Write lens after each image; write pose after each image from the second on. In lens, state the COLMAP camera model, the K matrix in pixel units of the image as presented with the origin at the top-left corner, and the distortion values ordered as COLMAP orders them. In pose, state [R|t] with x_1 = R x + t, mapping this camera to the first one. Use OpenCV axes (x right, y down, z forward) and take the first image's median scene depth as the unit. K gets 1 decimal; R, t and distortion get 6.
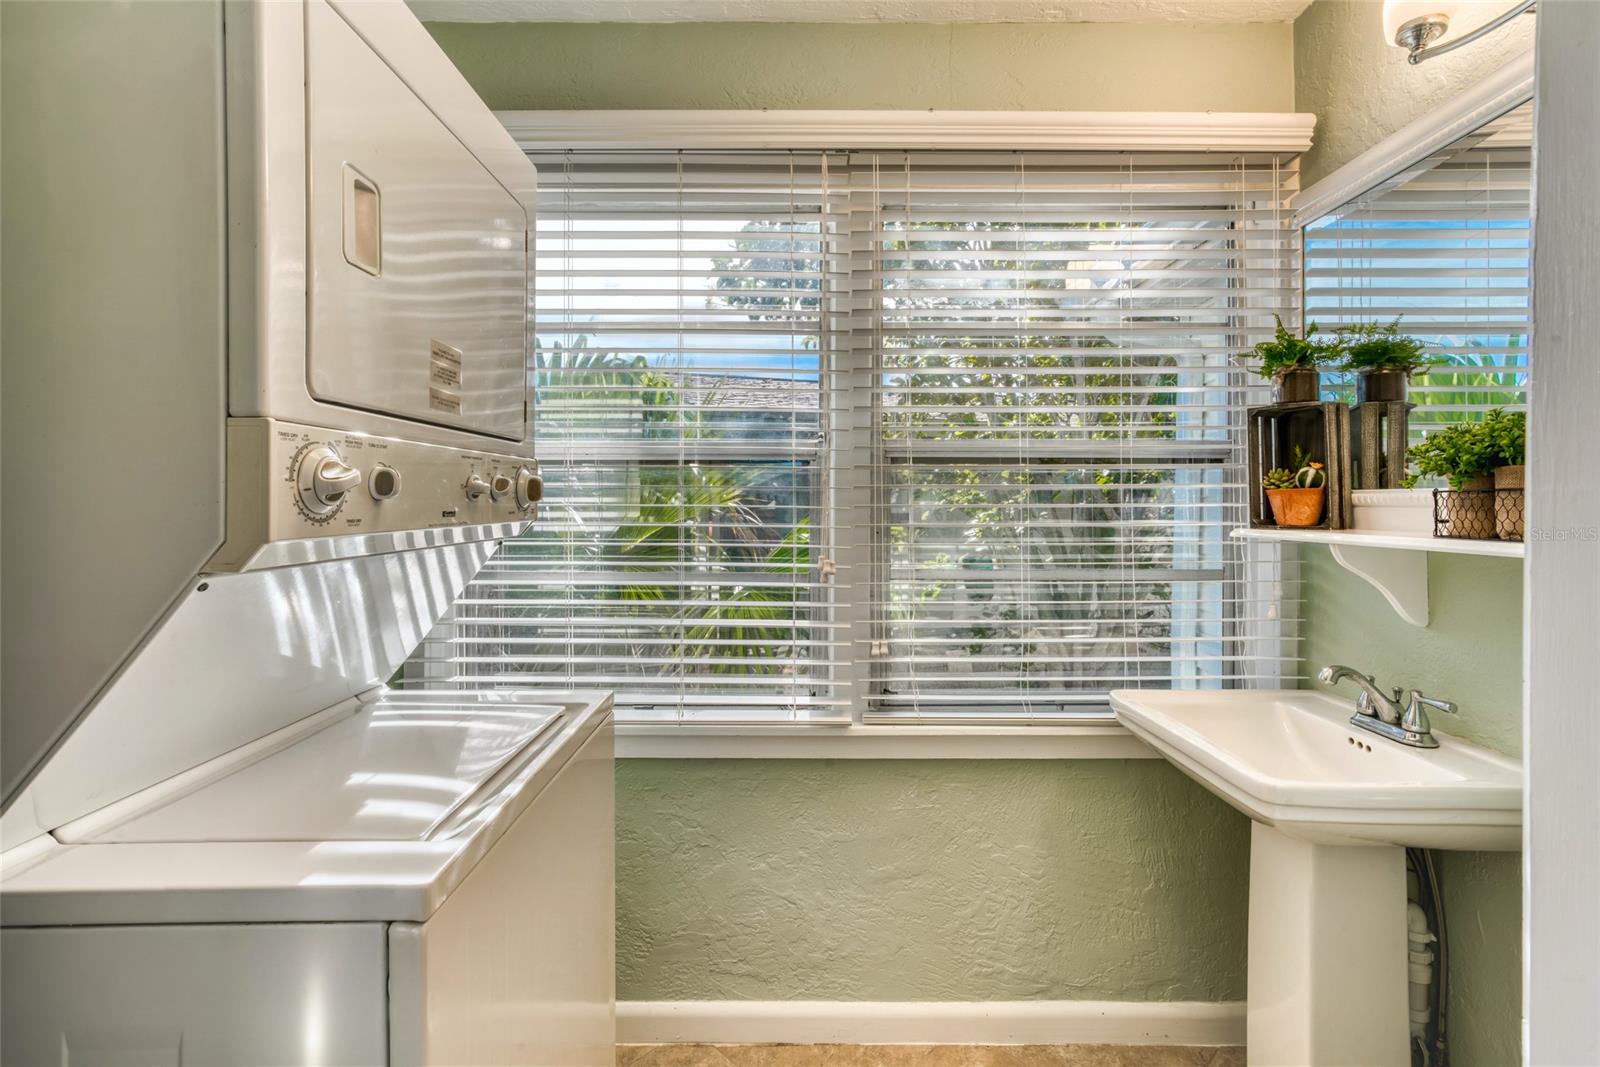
lens RADIAL K [[727.7, 0, 805.2], [0, 727.7, 521.6], [0, 0, 1]] dist [-0.018750, 0.015254]
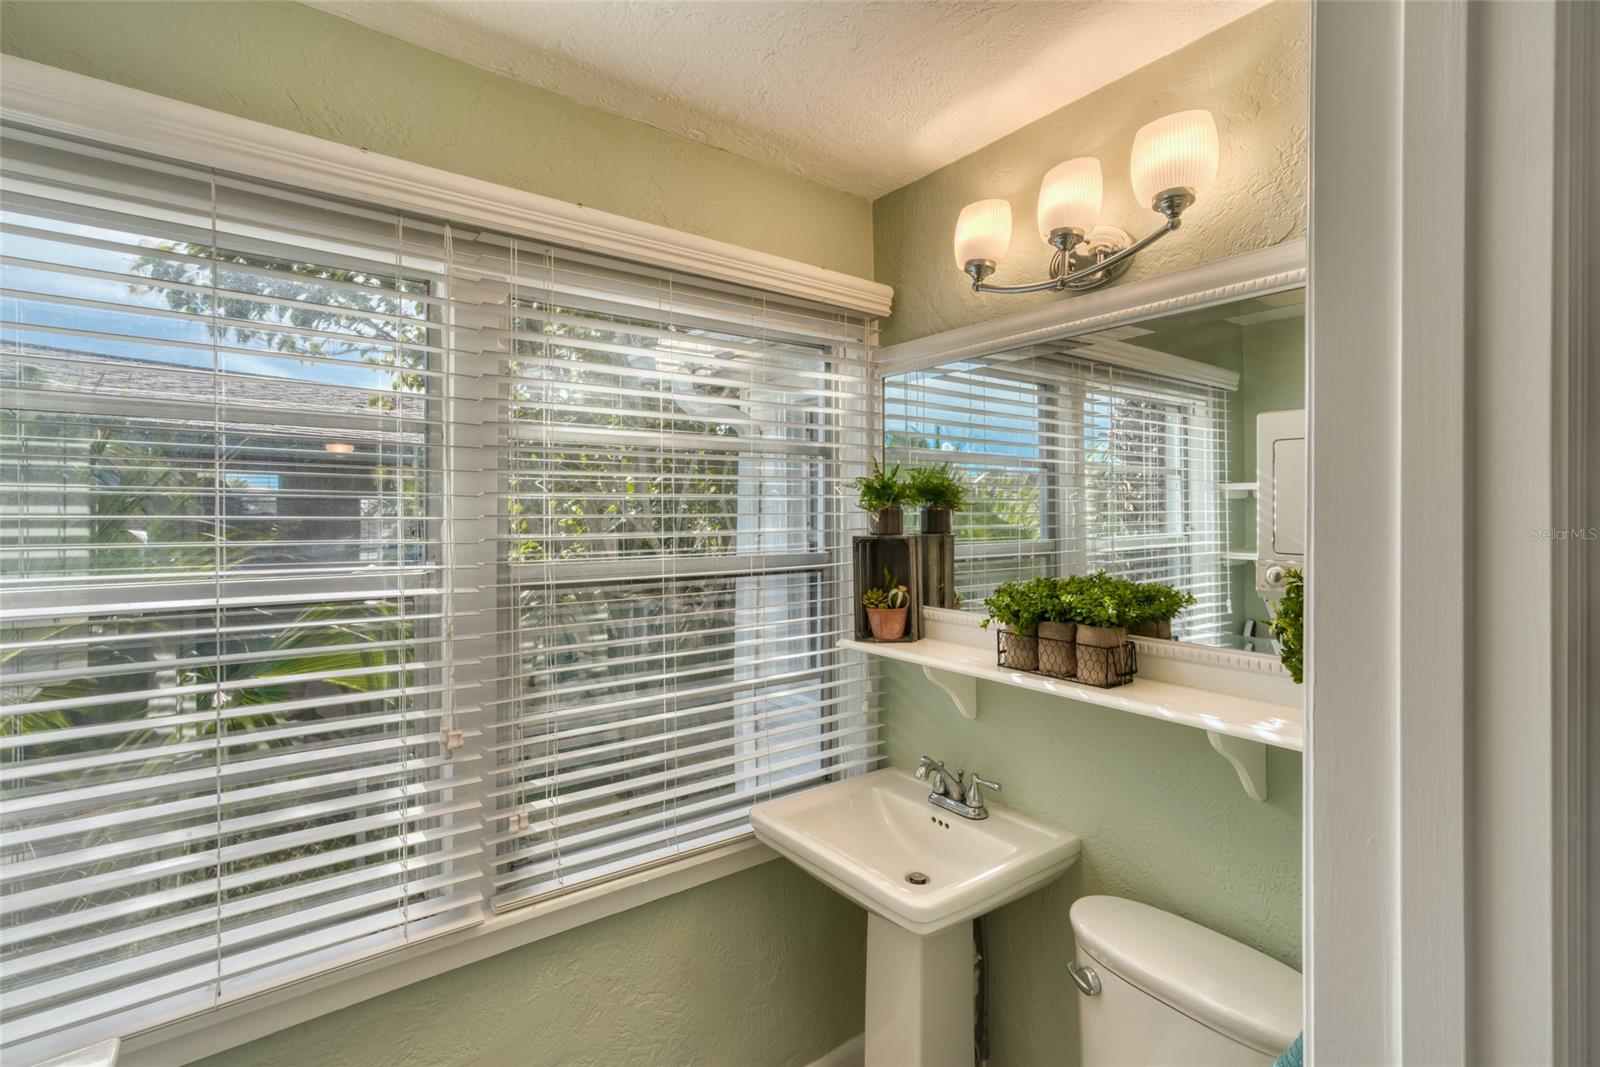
lens RADIAL K [[727.7, 0, 805.2], [0, 727.7, 521.6], [0, 0, 1]] dist [-0.018750, 0.015254]
pose [[0.800757, 0.001065, 0.598988, -0.145008], [0.003801, 0.999969, -0.006859, -0.180047], [-0.598977, 0.007769, 0.800729, 0.129845]]
